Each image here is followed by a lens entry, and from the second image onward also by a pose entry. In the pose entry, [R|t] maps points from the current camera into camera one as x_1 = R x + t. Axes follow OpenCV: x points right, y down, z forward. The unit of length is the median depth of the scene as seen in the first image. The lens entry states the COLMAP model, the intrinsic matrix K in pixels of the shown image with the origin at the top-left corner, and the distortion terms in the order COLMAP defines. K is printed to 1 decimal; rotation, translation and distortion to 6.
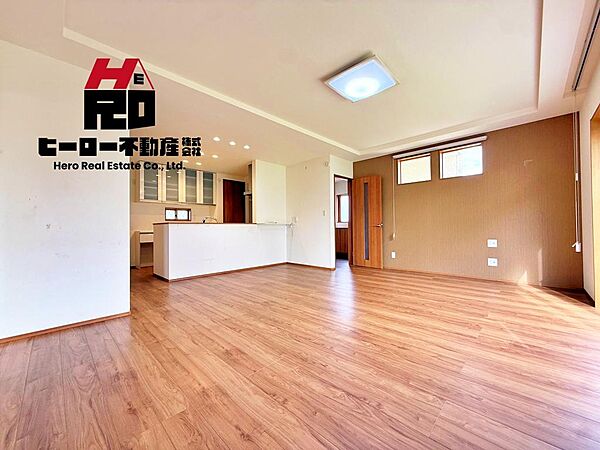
lens RADIAL K [[240.1, 0, 297.9], [0, 240.1, 225.0], [0, 0, 1]] dist [-0.001308, 0.000449]
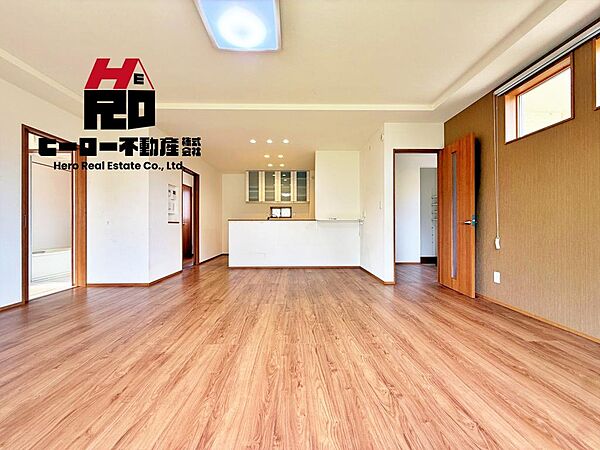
lens RADIAL K [[240.1, 0, 297.9], [0, 240.1, 225.0], [0, 0, 1]] dist [-0.001308, 0.000449]
pose [[0.714007, 0.009158, -0.700079, 0.506096], [0.001198, 0.999897, 0.014301, -0.000166], [0.700138, -0.011050, 0.713922, 0.341664]]
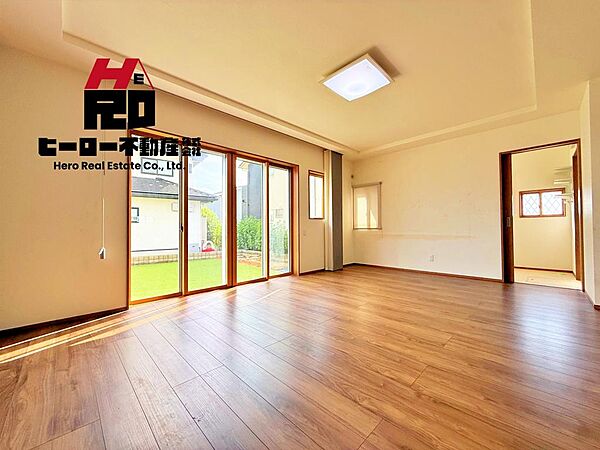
lens RADIAL K [[240.1, 0, 297.9], [0, 240.1, 225.0], [0, 0, 1]] dist [-0.001308, 0.000449]
pose [[-0.999547, 0.019983, 0.022513, 0.285079], [0.019358, 0.999430, -0.027644, 0.017138], [-0.023053, -0.027195, -0.999364, 1.137039]]
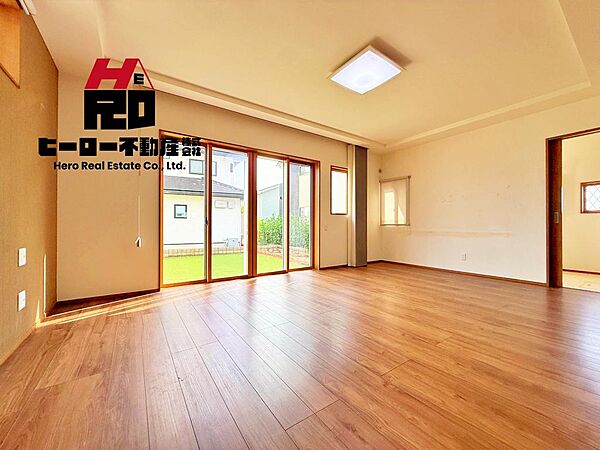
lens RADIAL K [[240.1, 0, 297.9], [0, 240.1, 225.0], [0, 0, 1]] dist [-0.001308, 0.000449]
pose [[-0.981333, 0.010839, 0.192011, 0.201712], [0.007682, 0.999823, -0.017176, 0.026087], [-0.192163, -0.015380, -0.981242, 1.149878]]
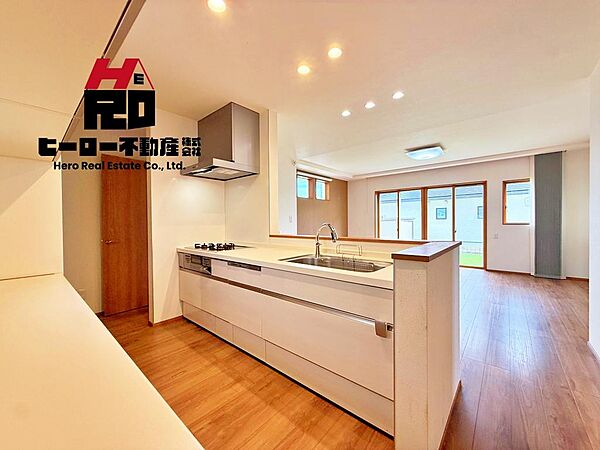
lens RADIAL K [[240.1, 0, 297.9], [0, 240.1, 225.0], [0, 0, 1]] dist [-0.001308, 0.000449]
pose [[-0.058654, -0.005156, 0.998265, -0.834209], [-0.001688, 0.999986, 0.005065, -0.038393], [-0.998277, -0.001388, -0.058661, 1.171227]]
